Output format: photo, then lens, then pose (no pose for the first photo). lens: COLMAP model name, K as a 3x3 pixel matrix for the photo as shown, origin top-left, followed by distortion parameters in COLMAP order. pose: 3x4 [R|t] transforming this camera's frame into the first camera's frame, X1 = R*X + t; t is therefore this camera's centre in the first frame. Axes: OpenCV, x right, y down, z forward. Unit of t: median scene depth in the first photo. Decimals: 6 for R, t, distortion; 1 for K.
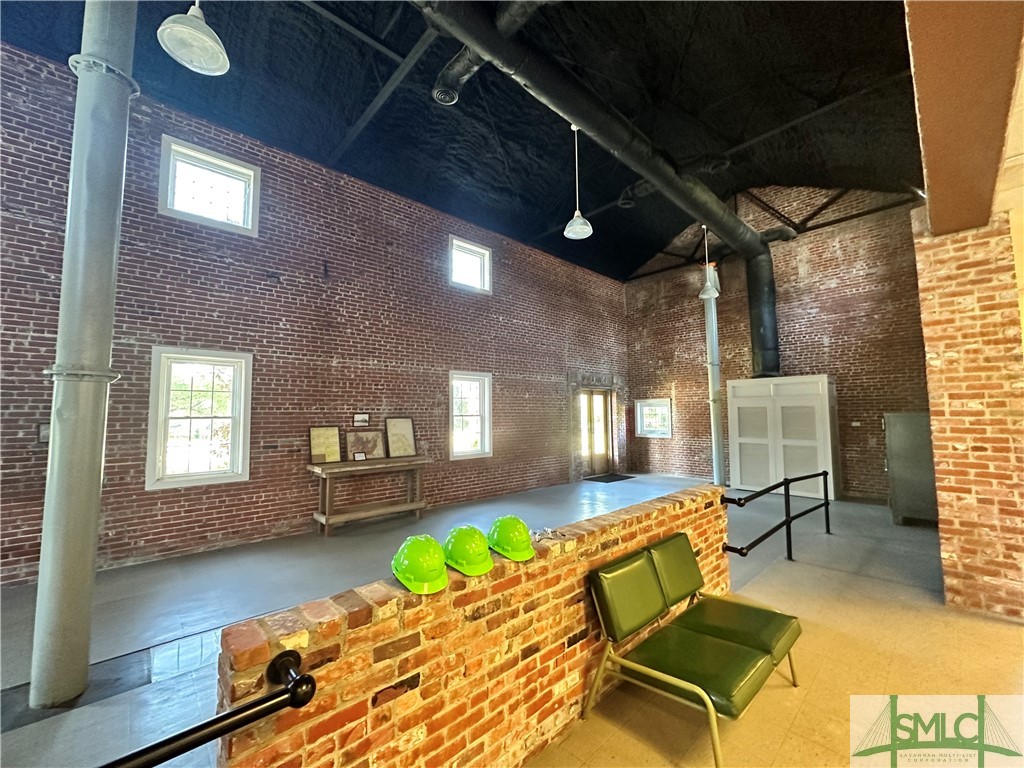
lens RADIAL K [[407.7, 0, 512.0], [0, 407.7, 384.0], [0, 0, 1]] dist [-0.000061, -0.000001]
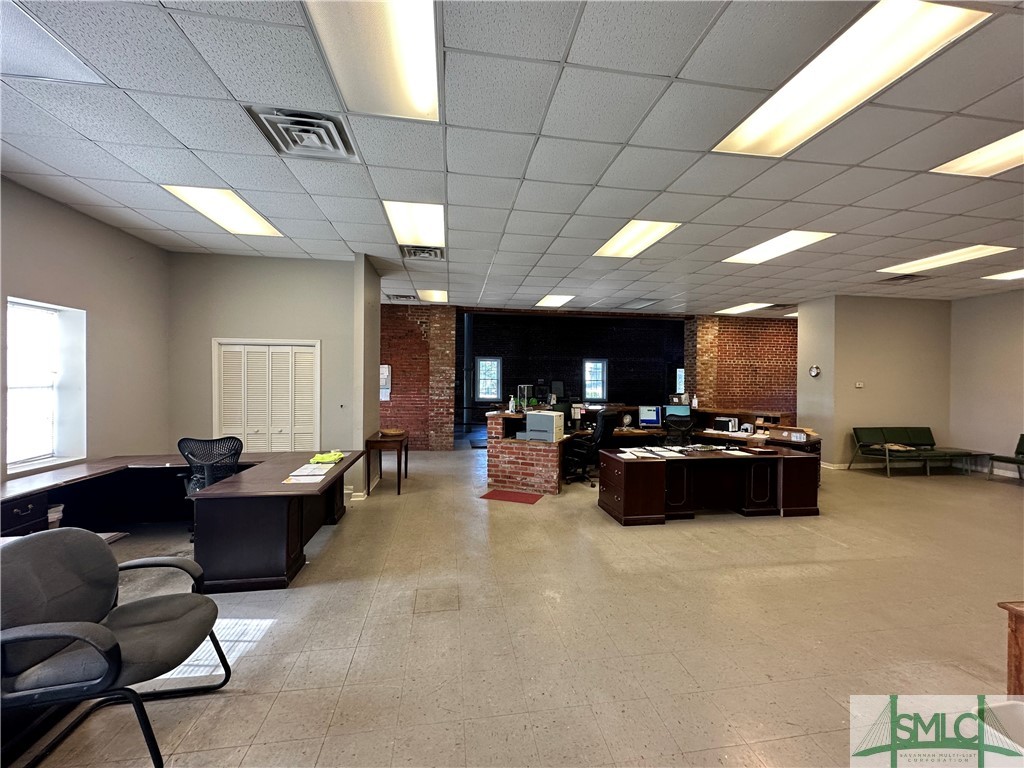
lens RADIAL K [[407.7, 0, 512.0], [0, 407.7, 384.0], [0, 0, 1]] dist [-0.000061, -0.000001]
pose [[0.830539, 0.017040, -0.556700, 0.823640], [0.025997, 0.997256, 0.069310, -0.066075], [0.556354, -0.072037, 0.827817, -1.087413]]
